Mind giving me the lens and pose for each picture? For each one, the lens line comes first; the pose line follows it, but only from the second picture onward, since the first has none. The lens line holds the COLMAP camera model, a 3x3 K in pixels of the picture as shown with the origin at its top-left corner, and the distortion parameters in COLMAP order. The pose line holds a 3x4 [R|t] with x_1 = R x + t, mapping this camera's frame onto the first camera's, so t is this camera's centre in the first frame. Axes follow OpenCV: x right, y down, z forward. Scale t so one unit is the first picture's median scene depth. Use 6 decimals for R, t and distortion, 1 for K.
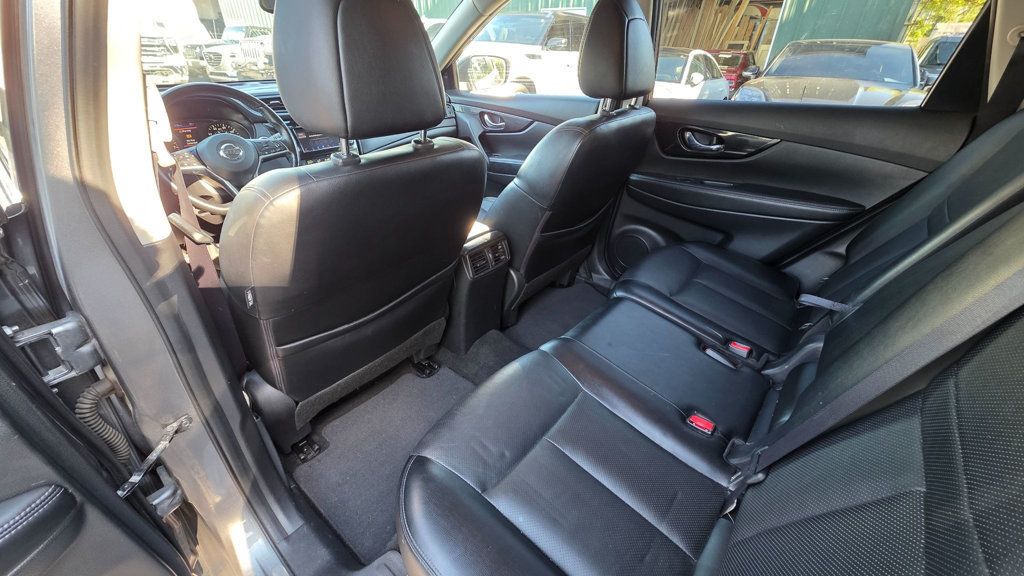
lens RADIAL K [[402.7, 0, 512.0], [0, 402.7, 288.0], [0, 0, 1]] dist [0.001514, 0.000143]
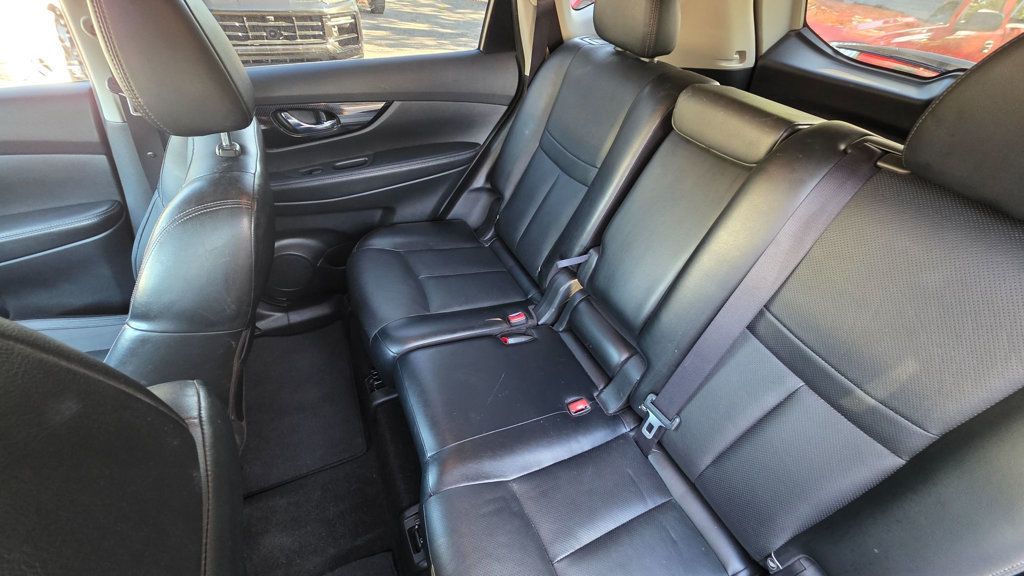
lens RADIAL K [[409.1, 0, 515.8], [0, 409.1, 290.6], [0, 0, 1]] dist [0.001095, -0.000252]
pose [[0.399724, -0.602791, 0.690553, -0.133915], [0.415680, 0.790644, 0.449547, -0.337403], [-0.816964, 0.107354, 0.566608, 0.289017]]
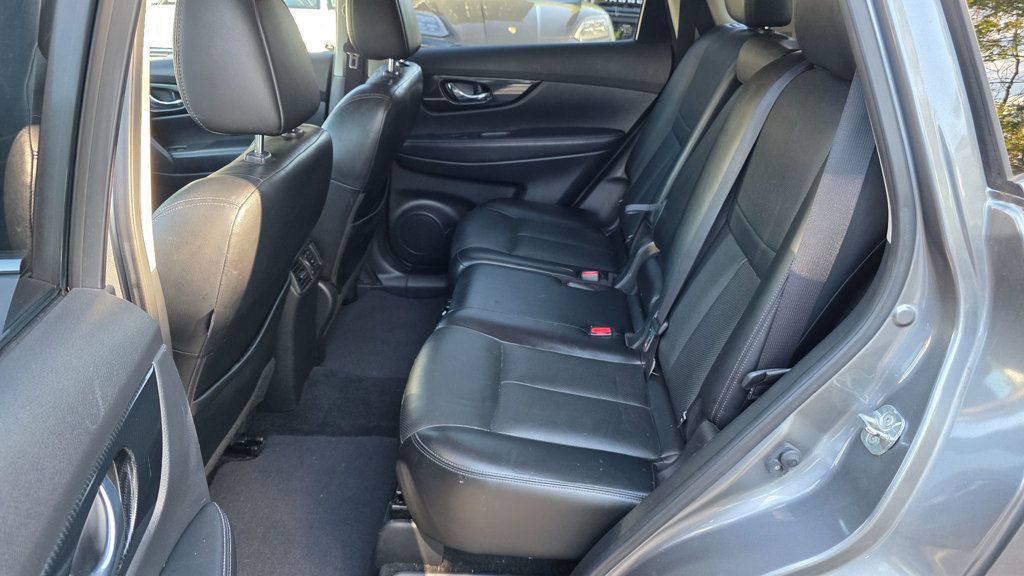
lens RADIAL K [[689.5, 0, 503.1], [0, 689.5, 294.1], [0, 0, 1]] dist [0.074663, -0.090791]
pose [[0.797969, -0.278292, 0.534602, -0.485062], [0.316780, 0.948271, 0.020793, 0.069061], [-0.512734, 0.152759, 0.844848, -0.329780]]
